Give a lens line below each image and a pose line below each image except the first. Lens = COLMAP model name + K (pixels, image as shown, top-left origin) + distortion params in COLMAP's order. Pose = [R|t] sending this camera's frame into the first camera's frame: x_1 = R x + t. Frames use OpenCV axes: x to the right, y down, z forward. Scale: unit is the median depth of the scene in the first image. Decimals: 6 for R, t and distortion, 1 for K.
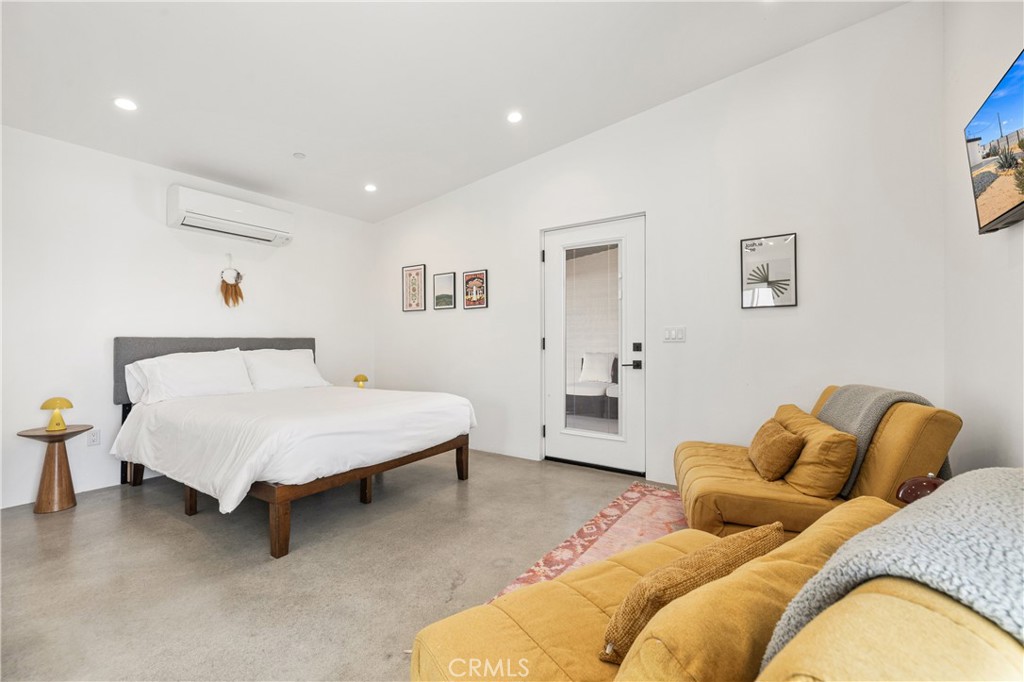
lens RADIAL K [[438.4, 0, 508.4], [0, 438.4, 342.9], [0, 0, 1]] dist [0.000648, 0.000033]
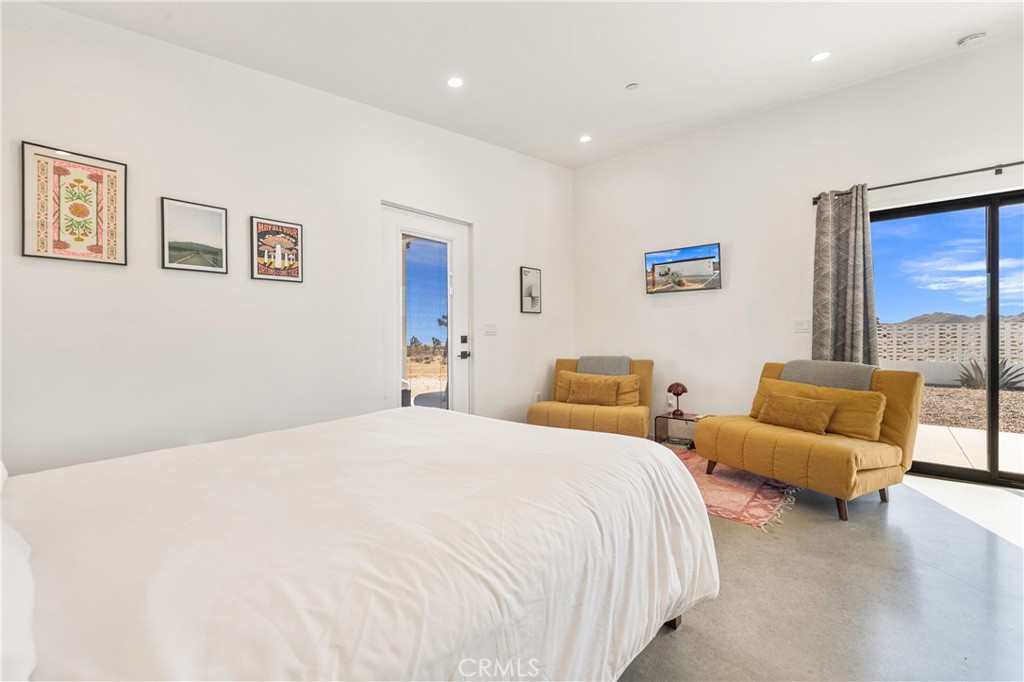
lens RADIAL K [[431.9, 0, 508.7], [0, 431.9, 338.0], [0, 0, 1]] dist [0.000379, -0.000003]
pose [[0.115274, -0.001518, 0.993333, -0.844328], [0.009197, 0.999958, 0.000461, 0.006712], [-0.993291, 0.009082, 0.115284, 0.789791]]
